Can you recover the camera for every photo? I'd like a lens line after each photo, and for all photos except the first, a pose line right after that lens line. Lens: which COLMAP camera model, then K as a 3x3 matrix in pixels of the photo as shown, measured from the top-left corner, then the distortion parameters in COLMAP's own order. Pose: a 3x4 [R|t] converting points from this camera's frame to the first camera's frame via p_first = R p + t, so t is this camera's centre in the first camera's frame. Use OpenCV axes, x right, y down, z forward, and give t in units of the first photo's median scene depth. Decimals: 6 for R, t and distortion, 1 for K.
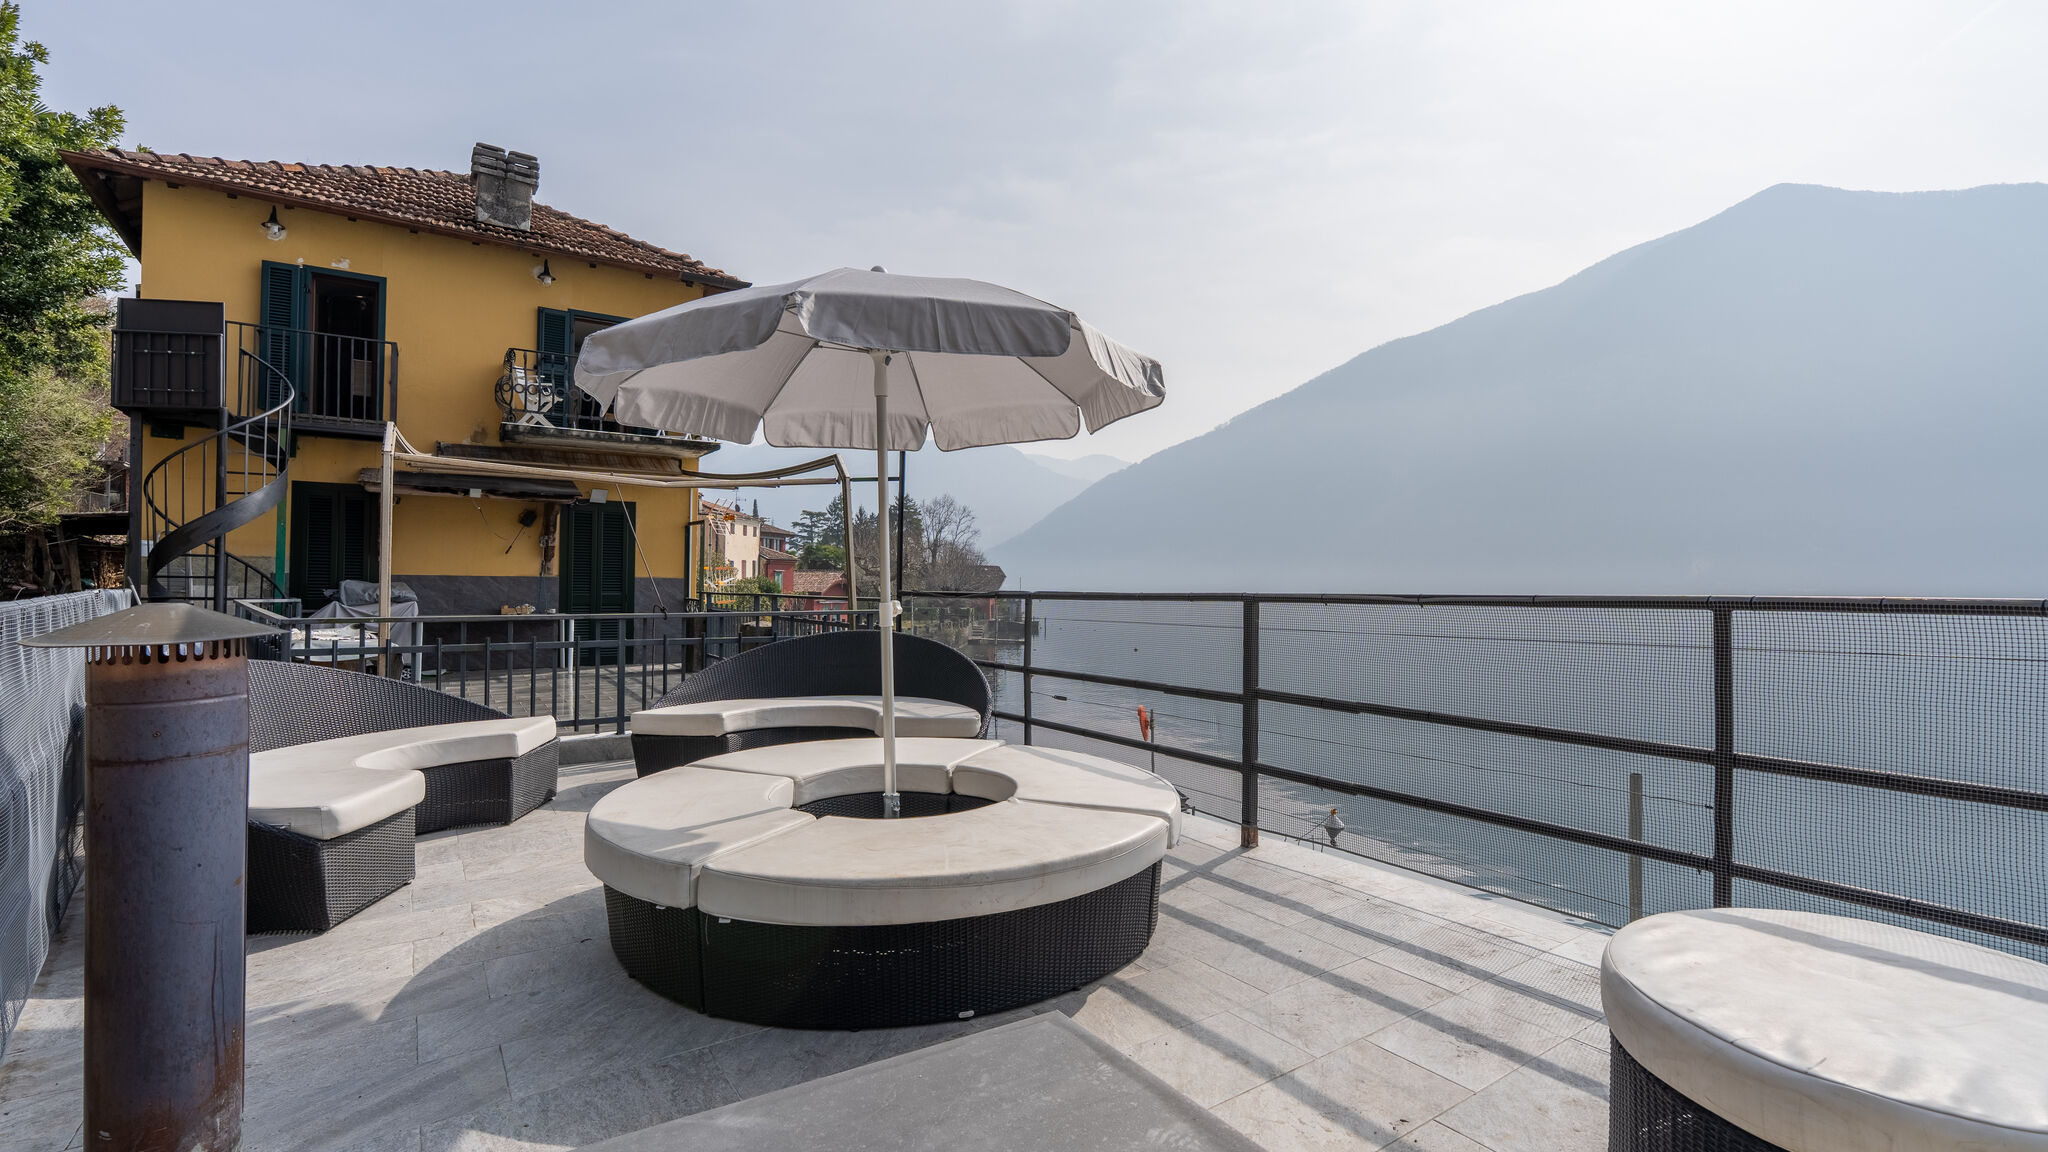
lens RADIAL K [[914.8, 0, 1026.7], [0, 914.8, 571.5], [0, 0, 1]] dist [-0.004485, 0.001142]
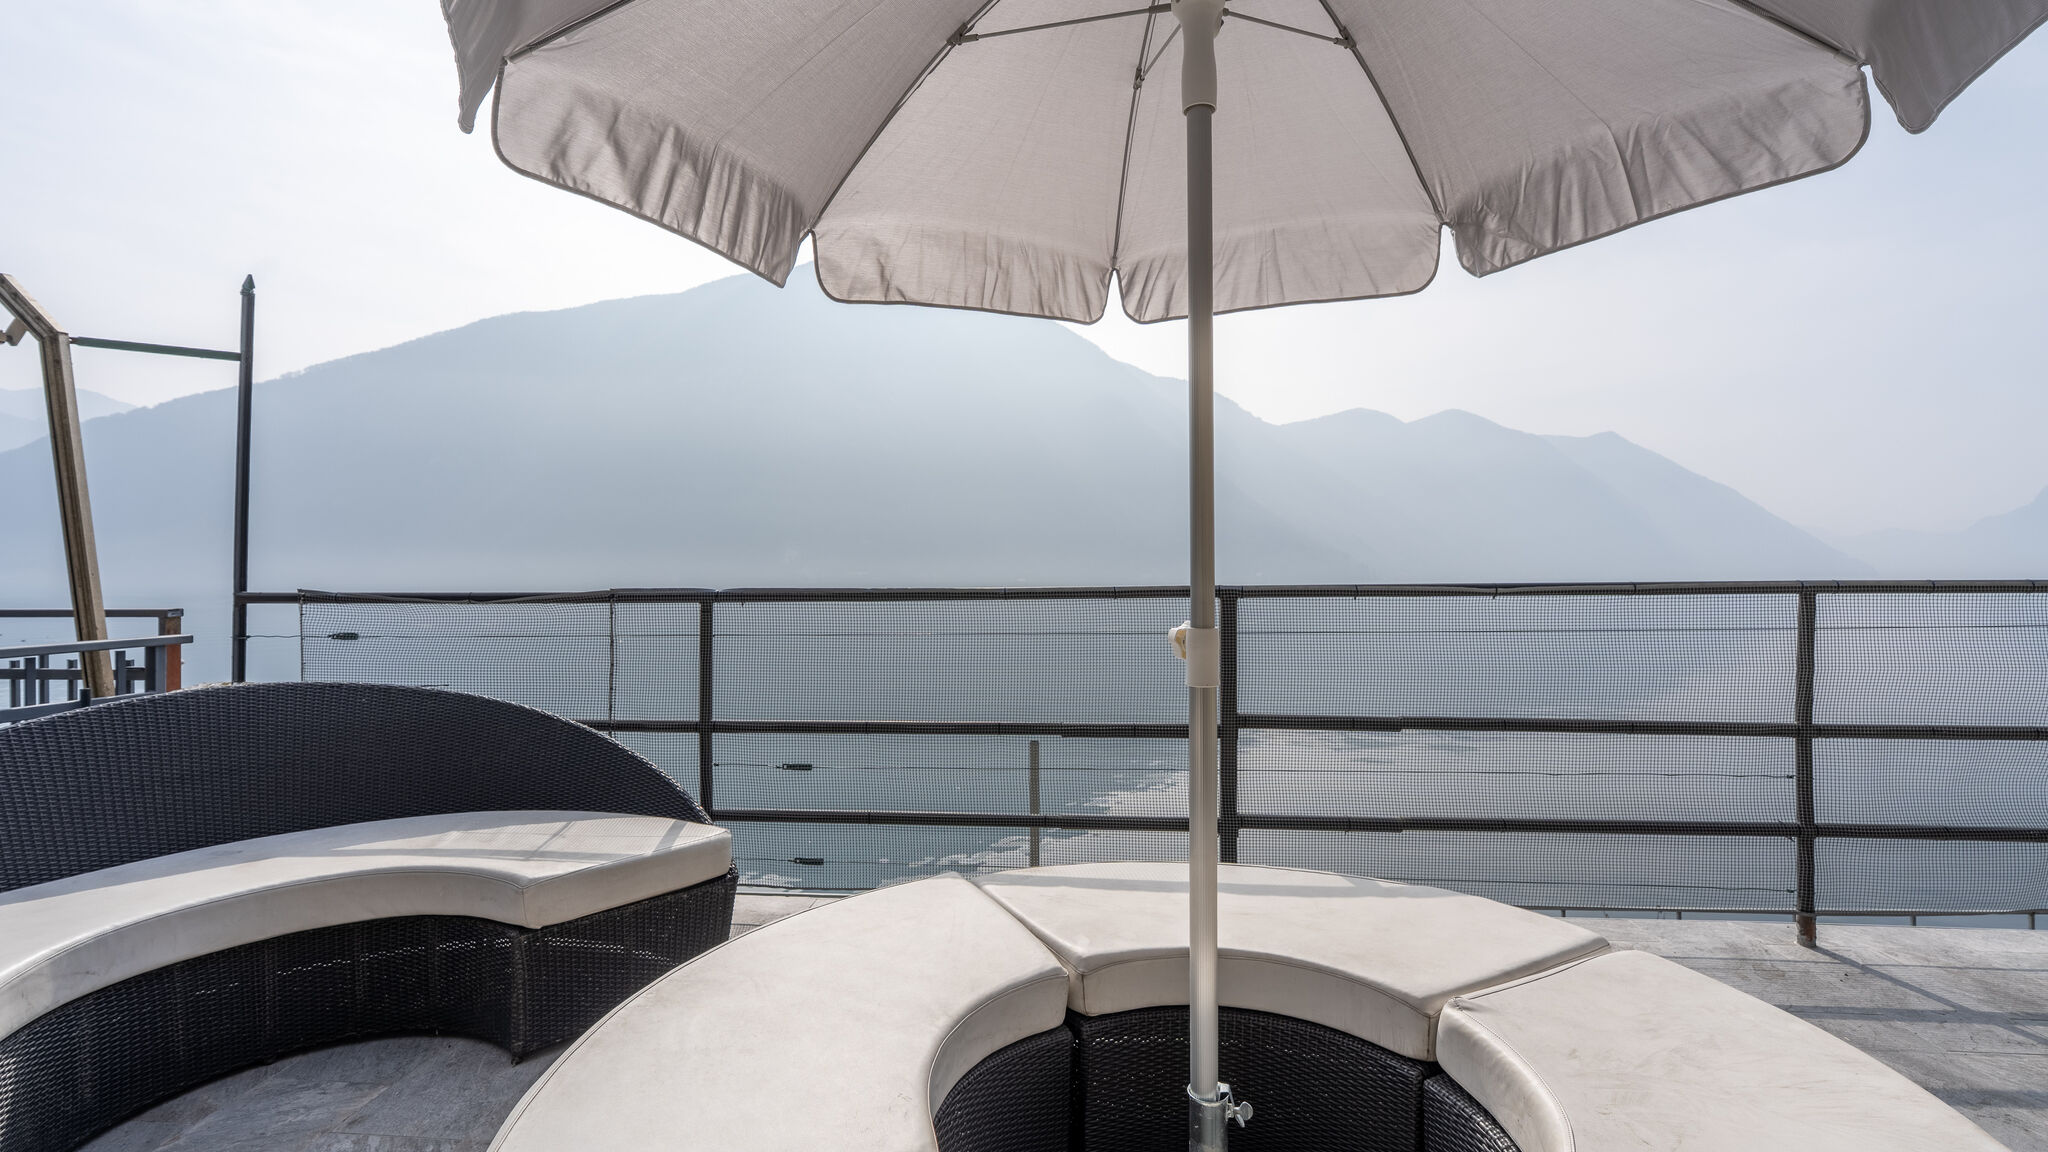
lens RADIAL K [[914.8, 0, 1026.7], [0, 914.8, 571.5], [0, 0, 1]] dist [-0.004485, 0.001142]
pose [[0.635126, -0.007492, 0.772372, -0.156093], [-0.004020, 0.999907, 0.013005, 0.001341], [-0.772398, -0.011365, 0.635037, 0.243308]]
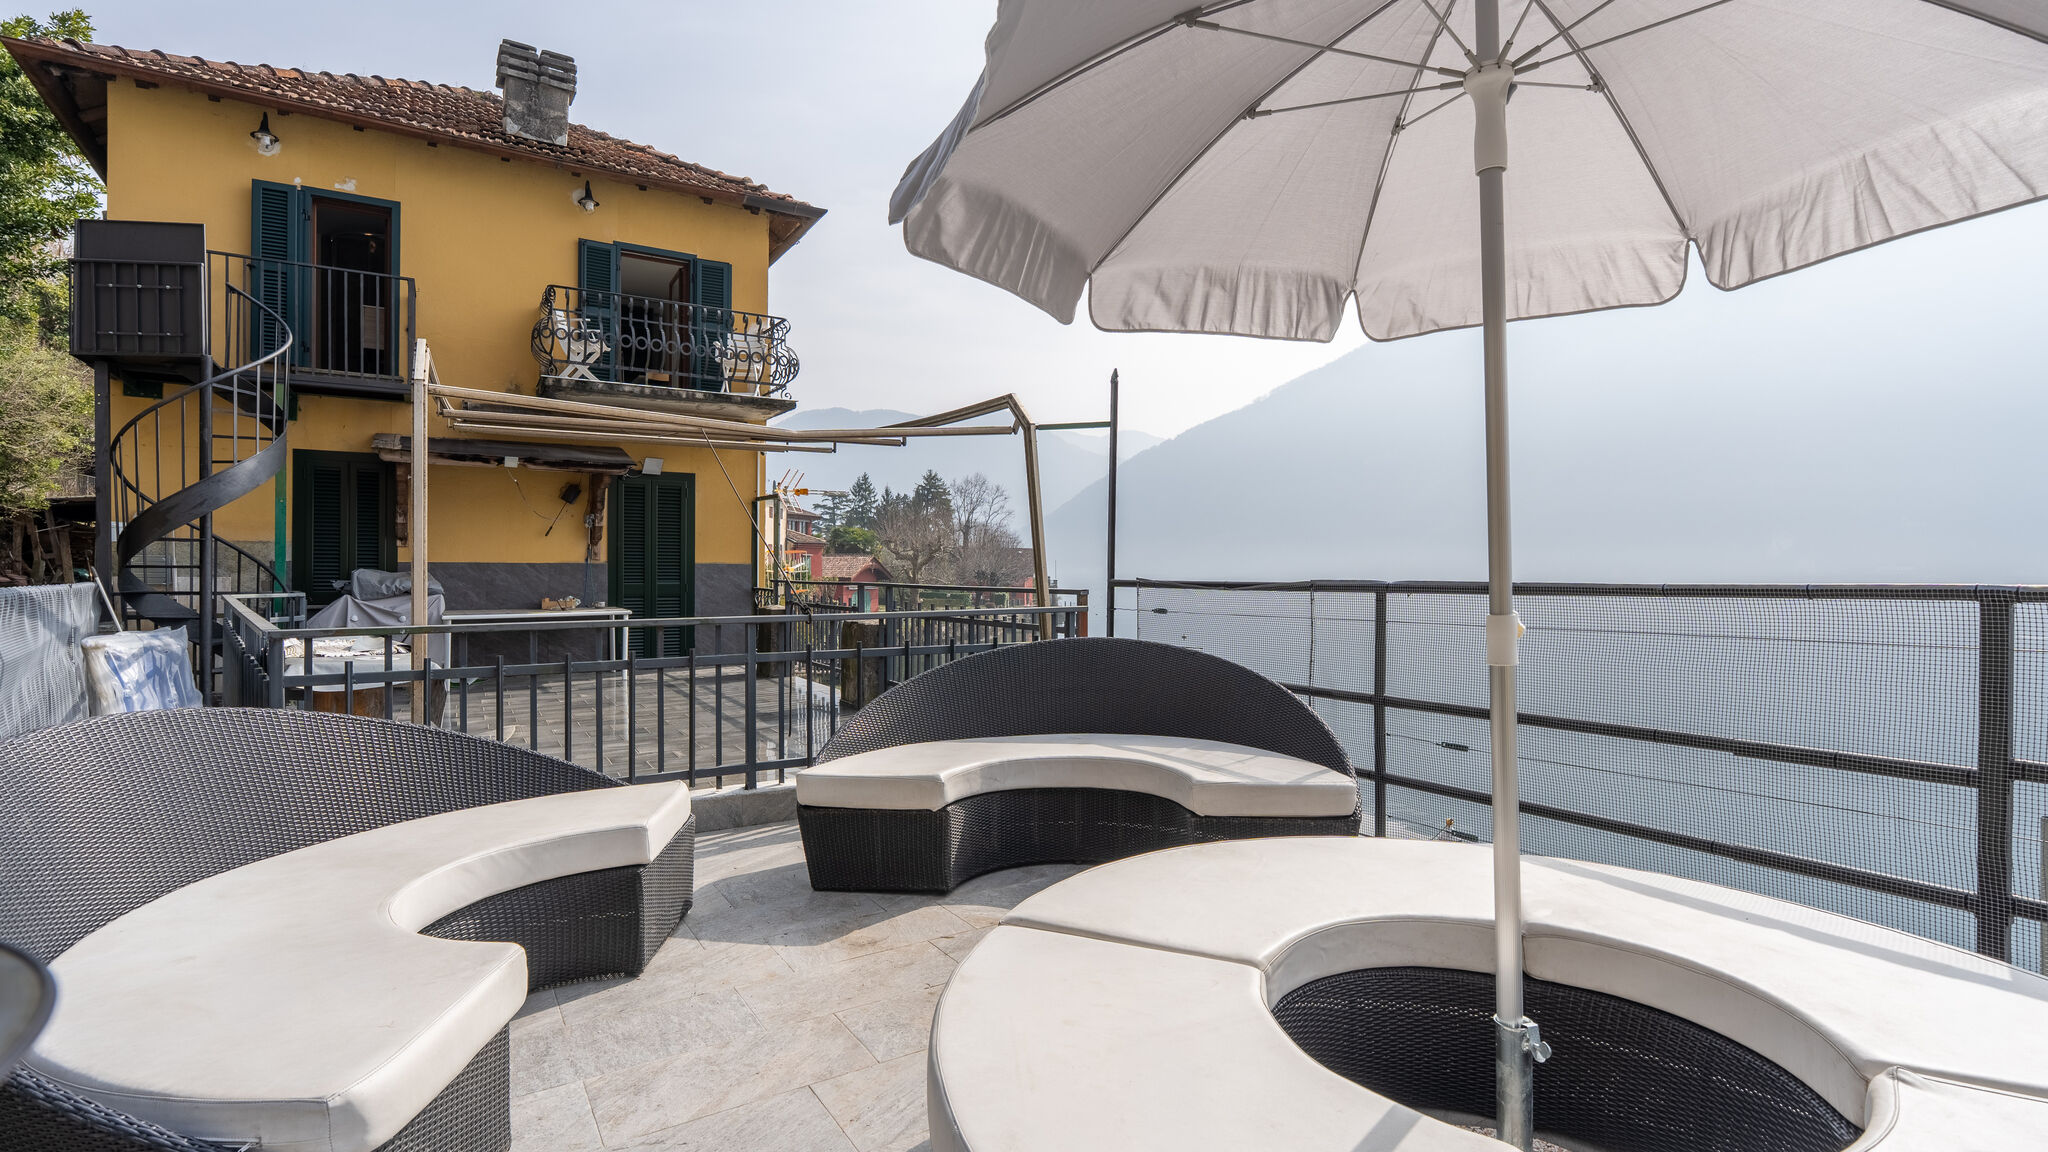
lens RADIAL K [[964.6, 0, 1024.6], [0, 964.6, 569.3], [0, 0, 1]] dist [-0.002877, 0.000777]
pose [[0.999399, -0.006280, -0.034077, -0.115209], [0.006804, 0.999860, 0.015273, 0.000531], [0.033976, -0.015496, 0.999303, 0.150993]]
